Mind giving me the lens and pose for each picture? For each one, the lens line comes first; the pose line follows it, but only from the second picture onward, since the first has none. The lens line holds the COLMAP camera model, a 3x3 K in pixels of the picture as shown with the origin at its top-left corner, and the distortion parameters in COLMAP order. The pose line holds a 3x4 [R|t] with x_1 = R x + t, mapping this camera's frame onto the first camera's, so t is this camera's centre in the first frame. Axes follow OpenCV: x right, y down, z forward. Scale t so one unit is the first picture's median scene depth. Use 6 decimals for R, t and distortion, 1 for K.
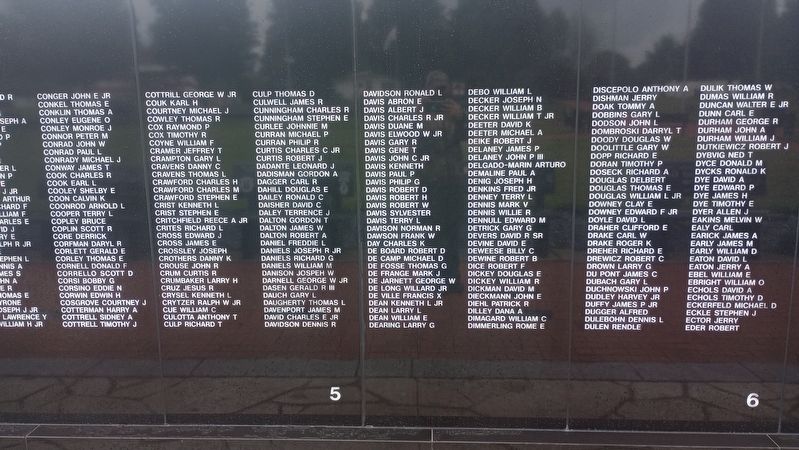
lens RADIAL K [[689.1, 0, 403.7], [0, 689.1, 224.6], [0, 0, 1]] dist [0.060989, -0.065084]
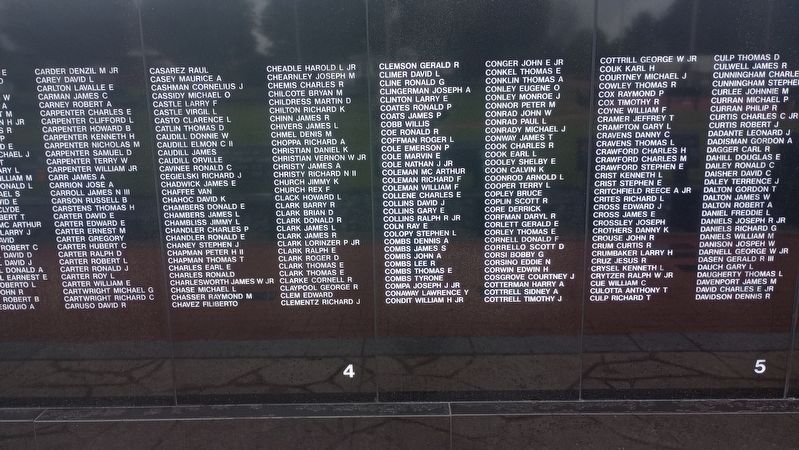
lens RADIAL K [[689.1, 0, 403.0], [0, 689.1, 223.4], [0, 0, 1]] dist [0.060989, -0.065084]
pose [[0.998795, -0.013827, 0.047100, -0.666011], [0.012367, 0.999438, 0.031144, 0.005020], [-0.047504, -0.030524, 0.998405, 0.045141]]
